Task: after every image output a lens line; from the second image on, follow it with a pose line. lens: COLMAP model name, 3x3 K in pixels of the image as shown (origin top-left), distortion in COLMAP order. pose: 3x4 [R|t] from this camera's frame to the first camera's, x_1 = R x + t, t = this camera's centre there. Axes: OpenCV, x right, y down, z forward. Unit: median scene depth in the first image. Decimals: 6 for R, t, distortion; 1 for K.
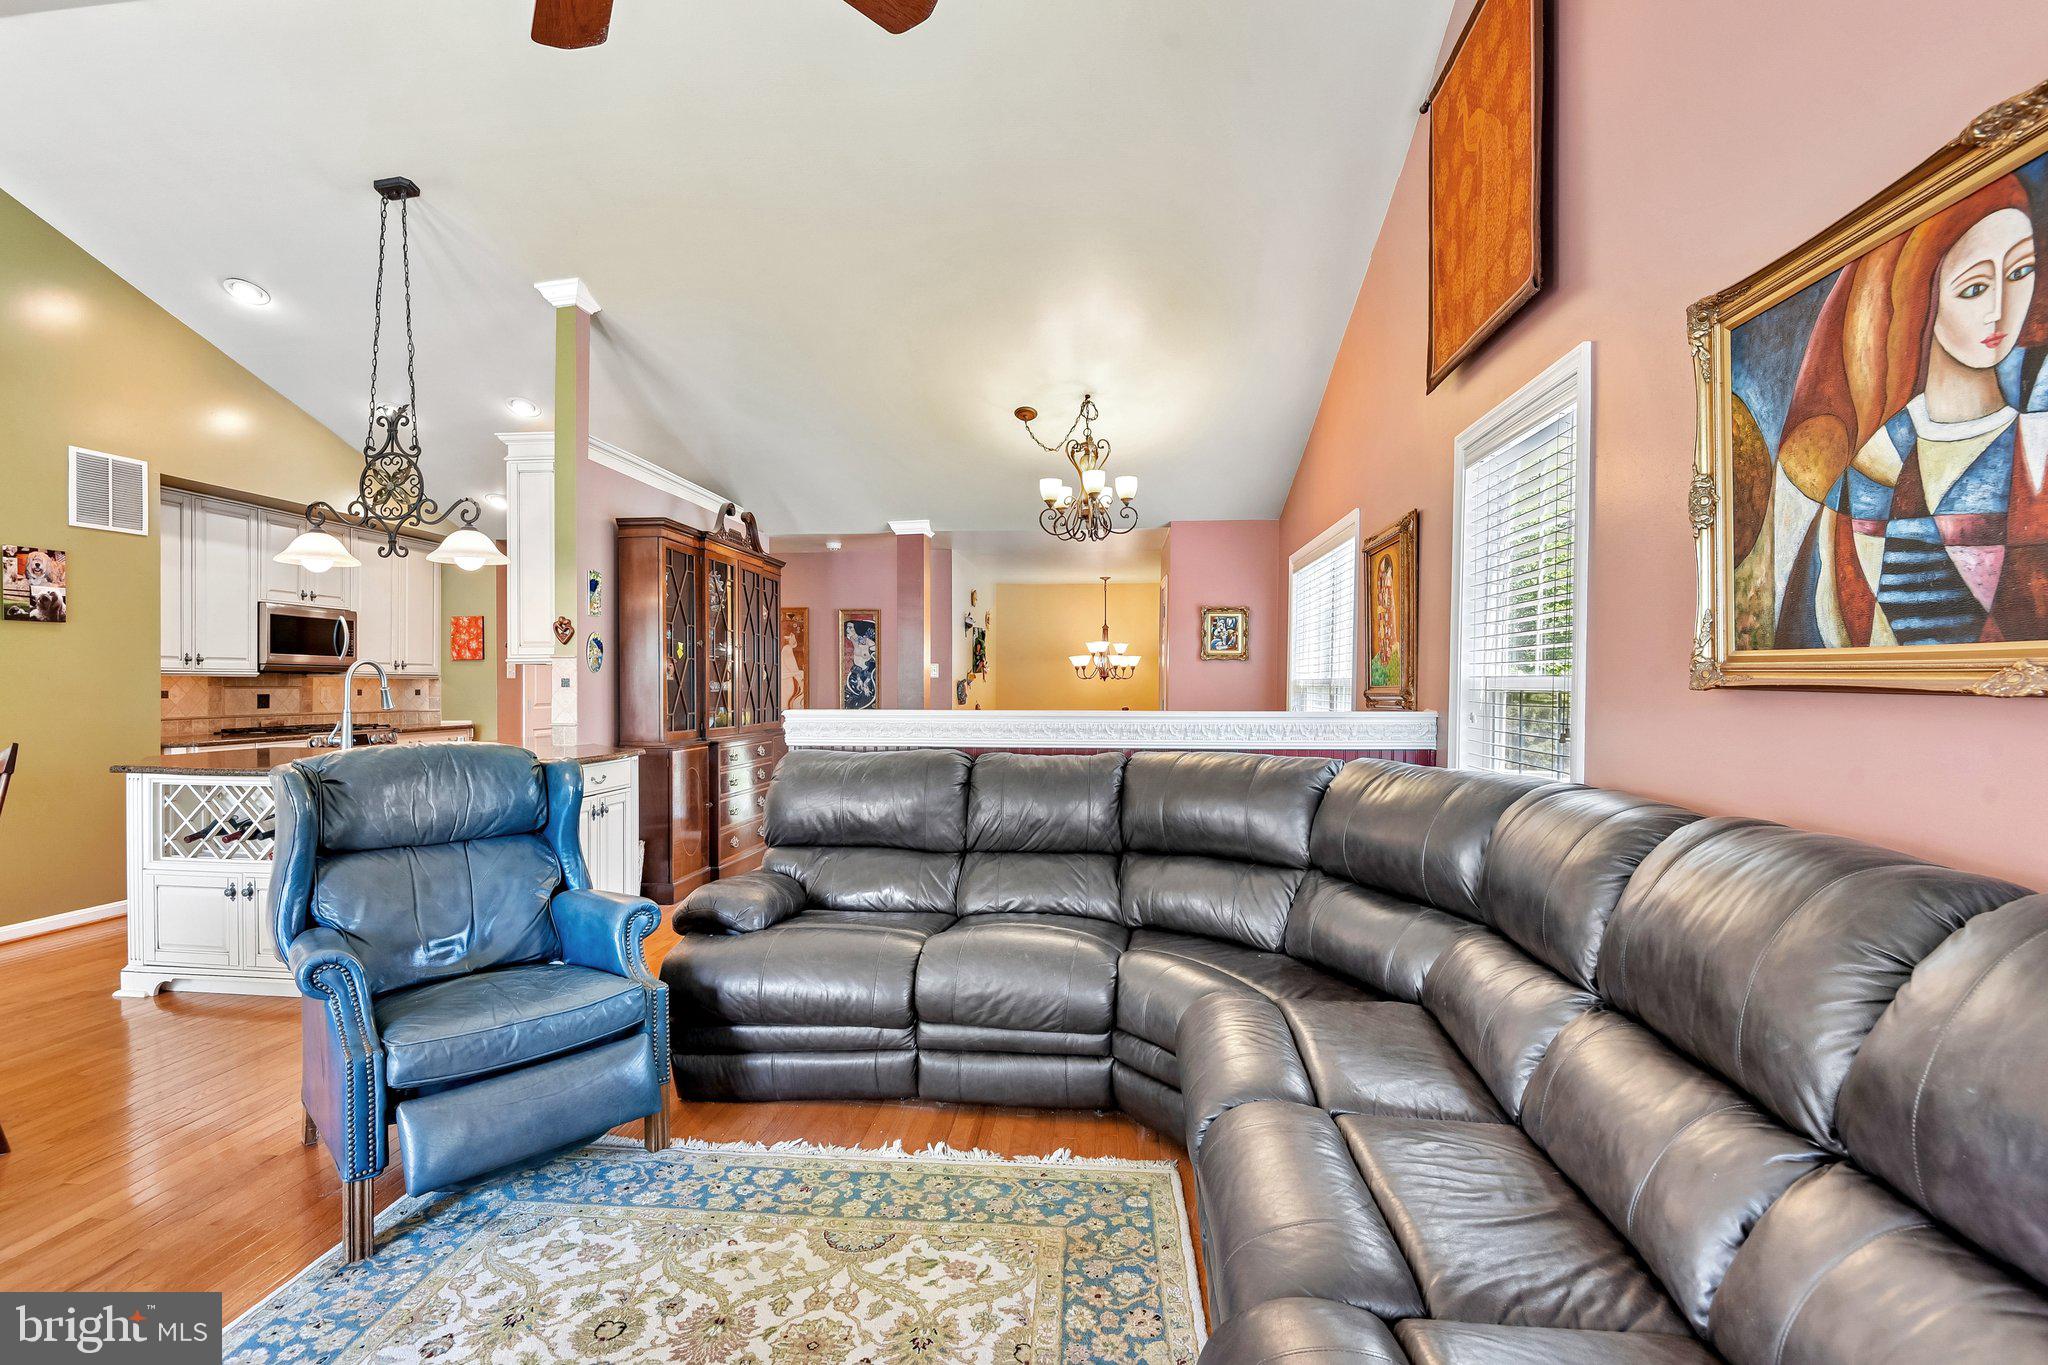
lens RADIAL K [[963.3, 0, 1020.1], [0, 963.3, 690.5], [0, 0, 1]] dist [-0.000318, -0.015412]
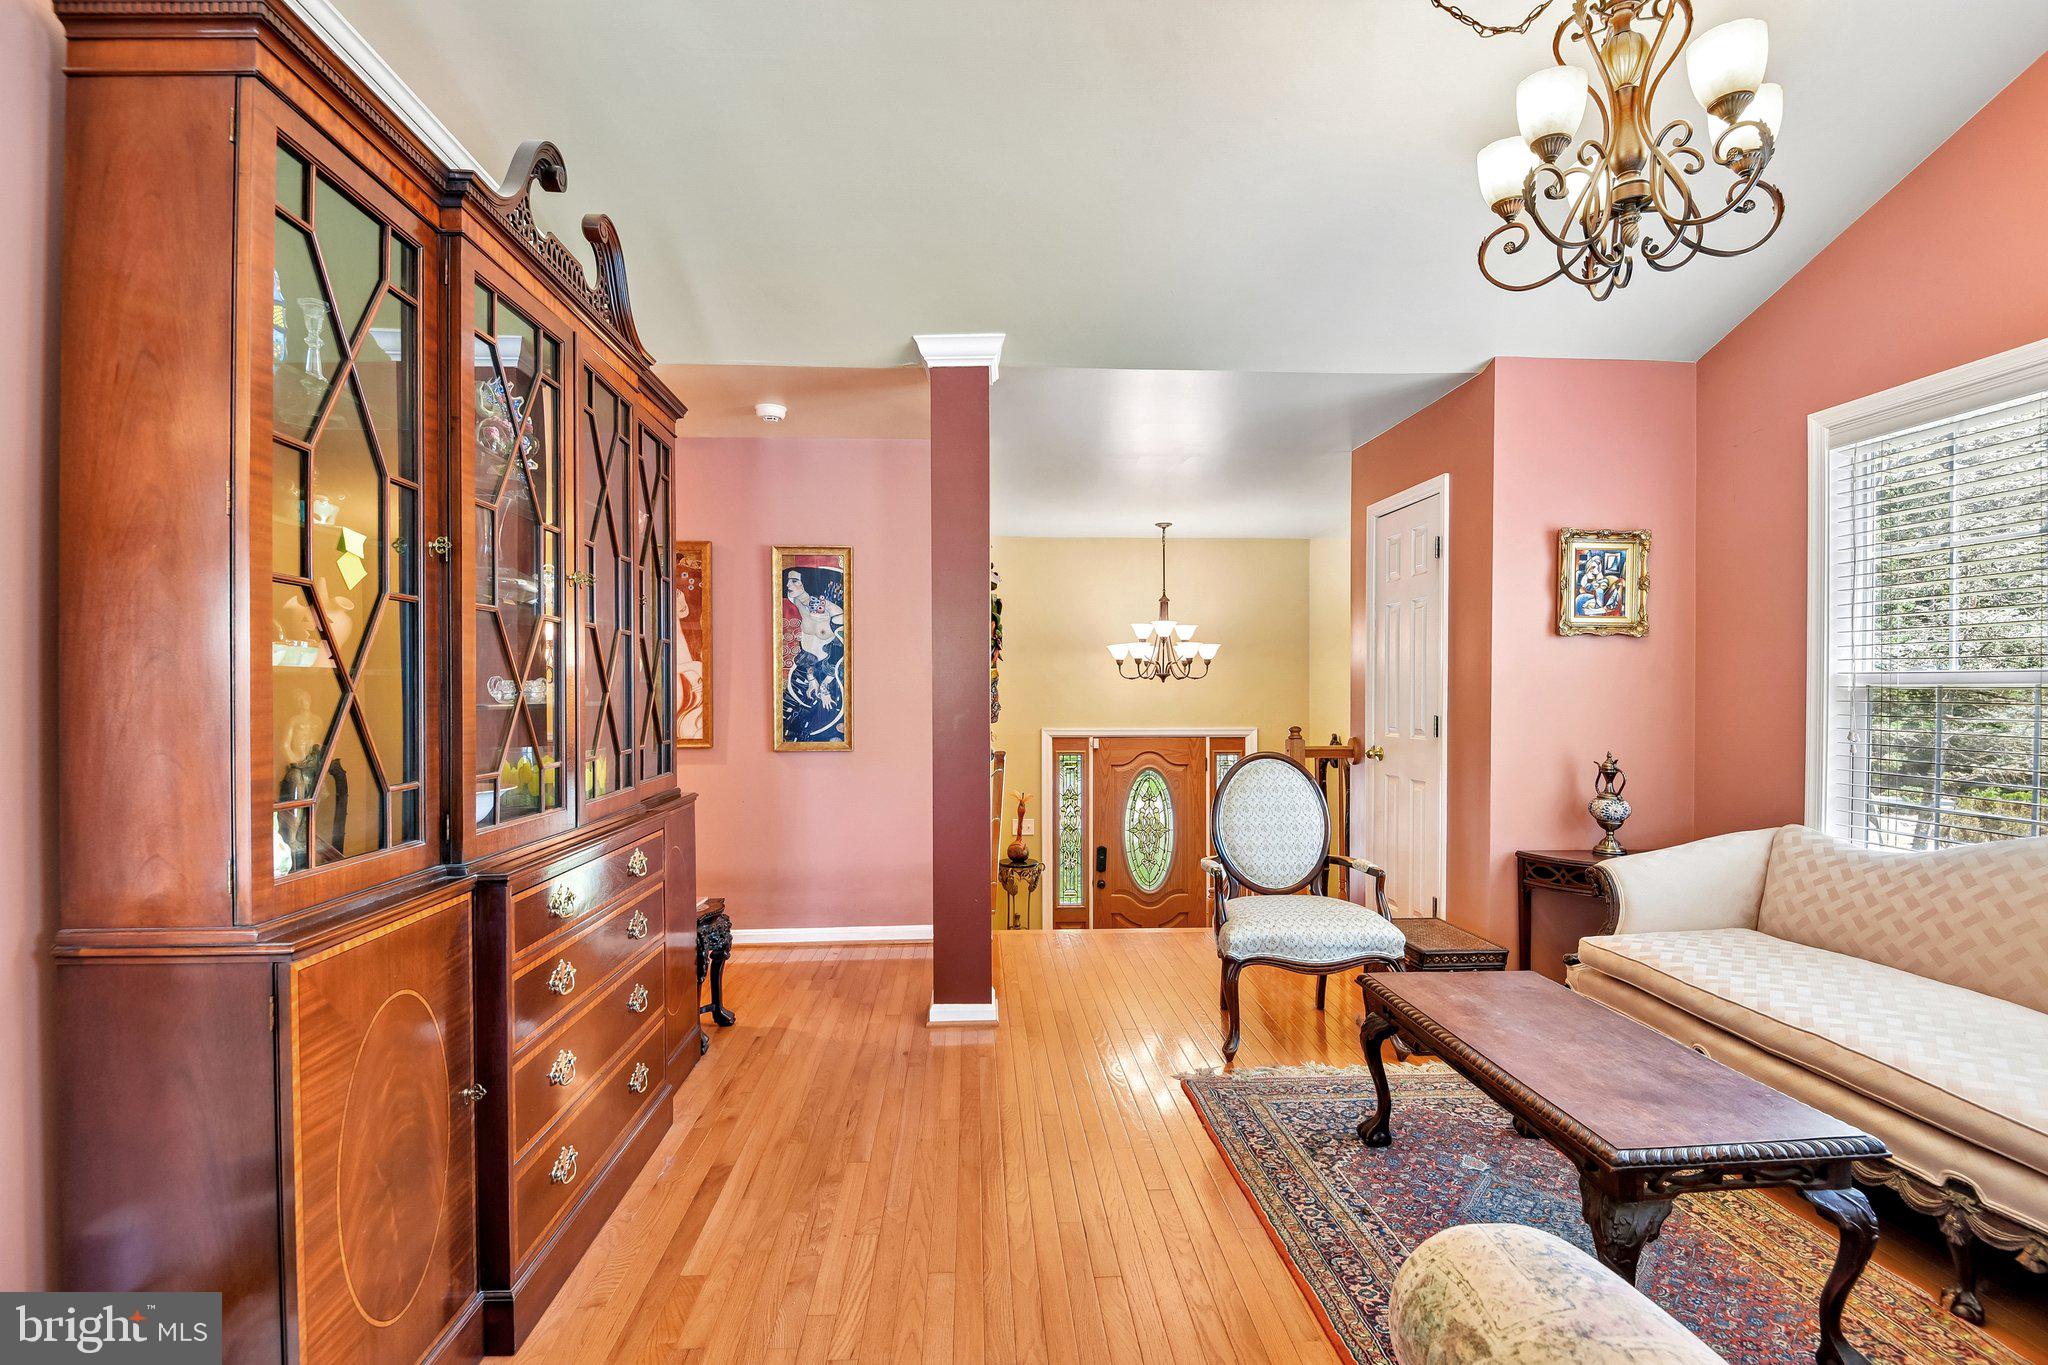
lens RADIAL K [[963.3, 0, 1020.1], [0, 963.3, 690.5], [0, 0, 1]] dist [-0.000318, -0.015412]
pose [[0.987670, -0.002888, 0.156524, -0.278866], [0.003686, 0.999982, -0.004805, -0.003693], [-0.156507, 0.005323, 0.987663, 0.934972]]
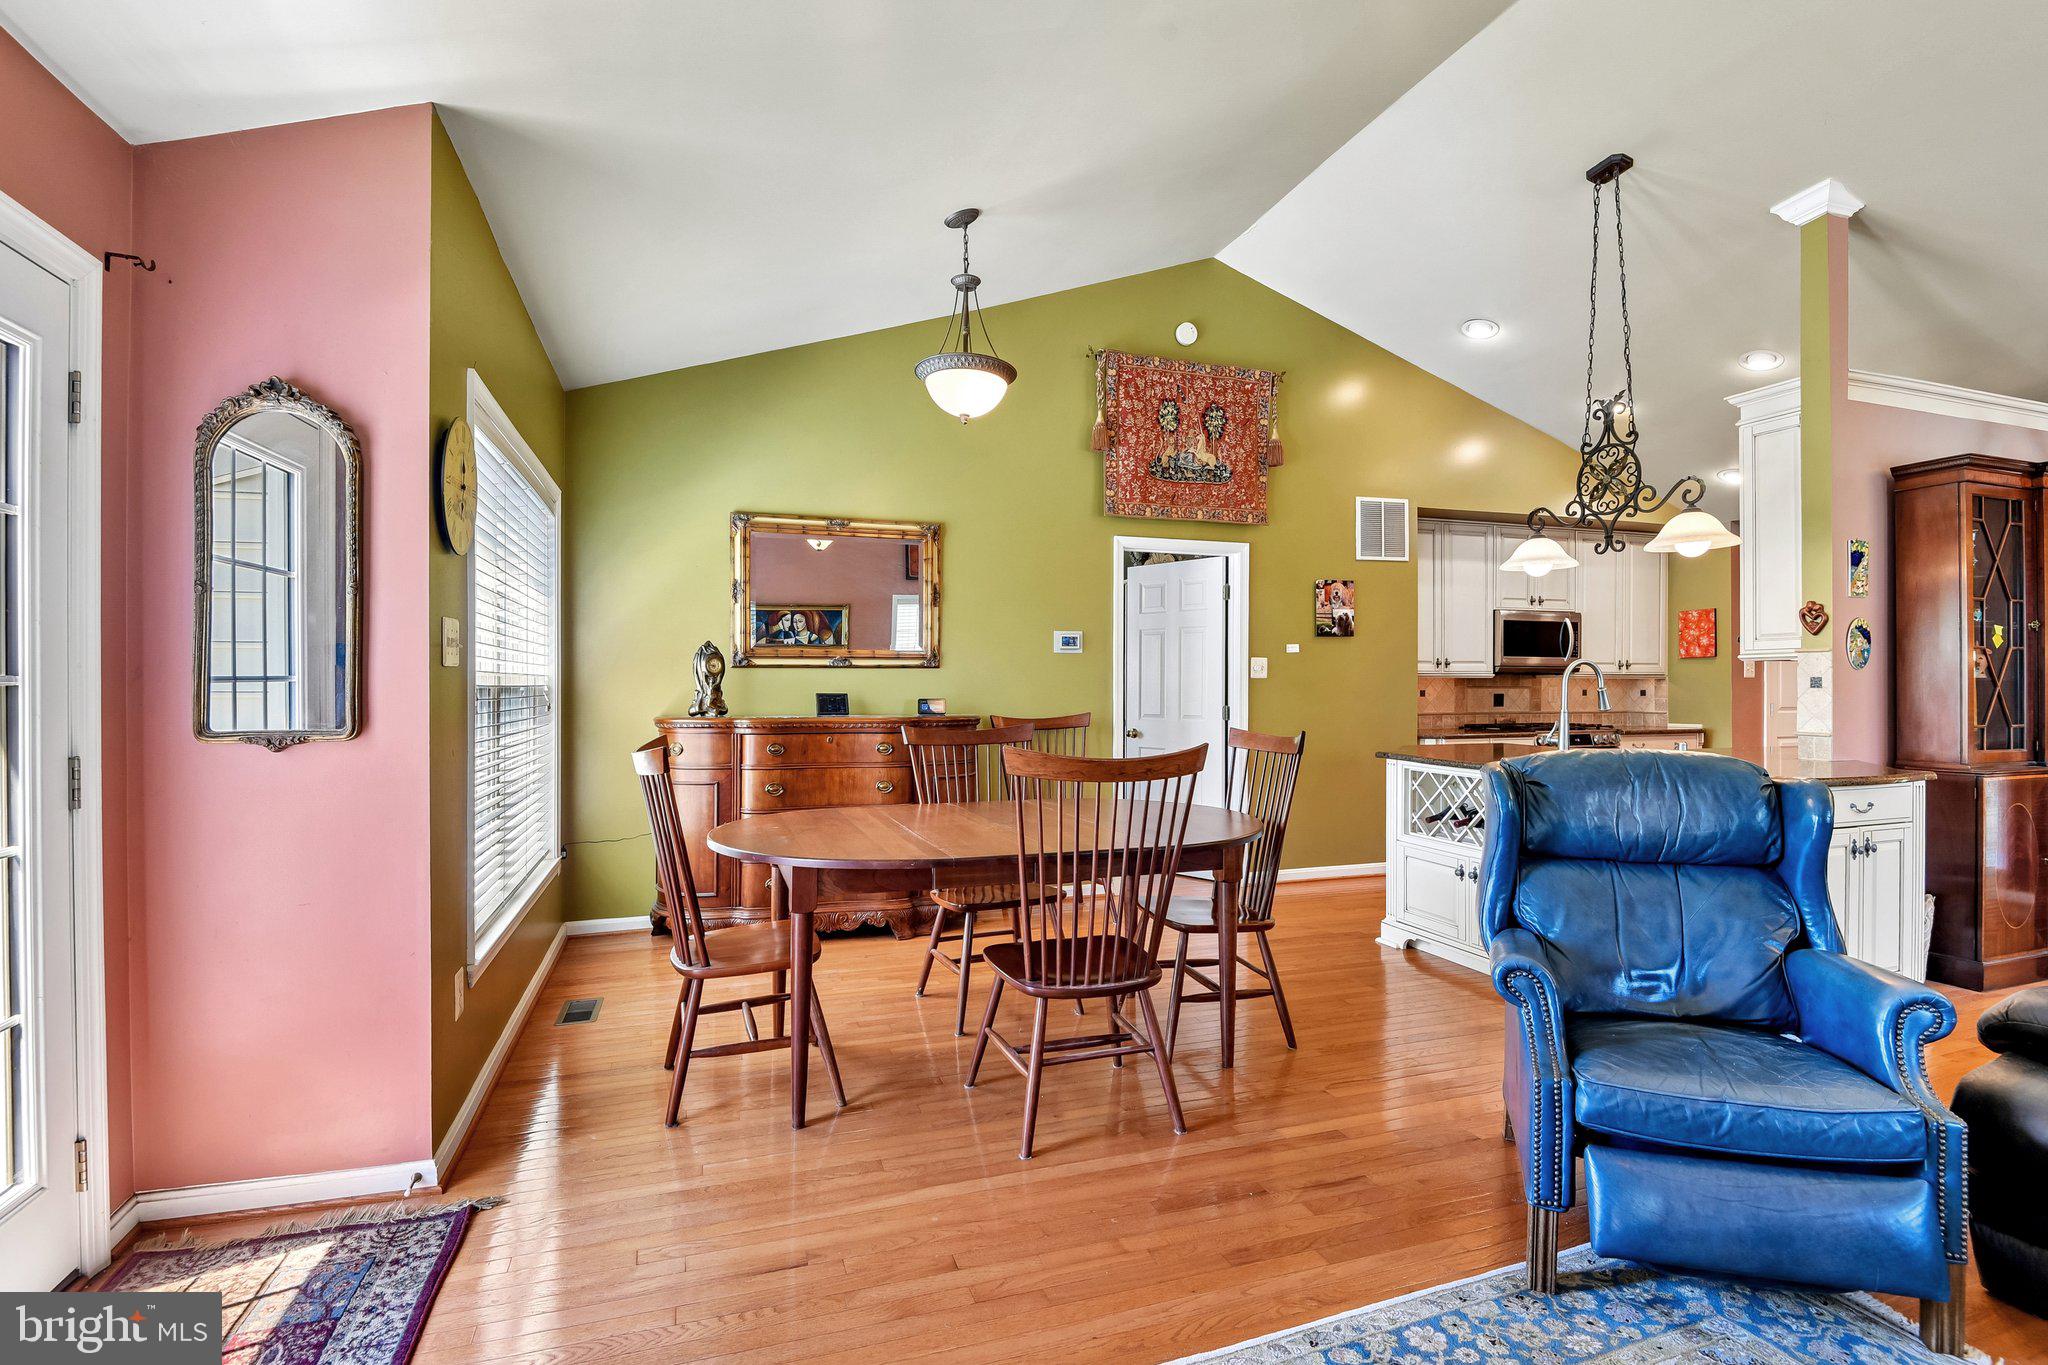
lens RADIAL K [[963.3, 0, 1020.1], [0, 963.3, 690.5], [0, 0, 1]] dist [-0.000318, -0.015412]
pose [[0.415646, 0.003060, -0.909521, -0.019941], [-0.003262, 0.999993, 0.001874, -0.000291], [0.909520, 0.002188, 0.415654, 0.057470]]
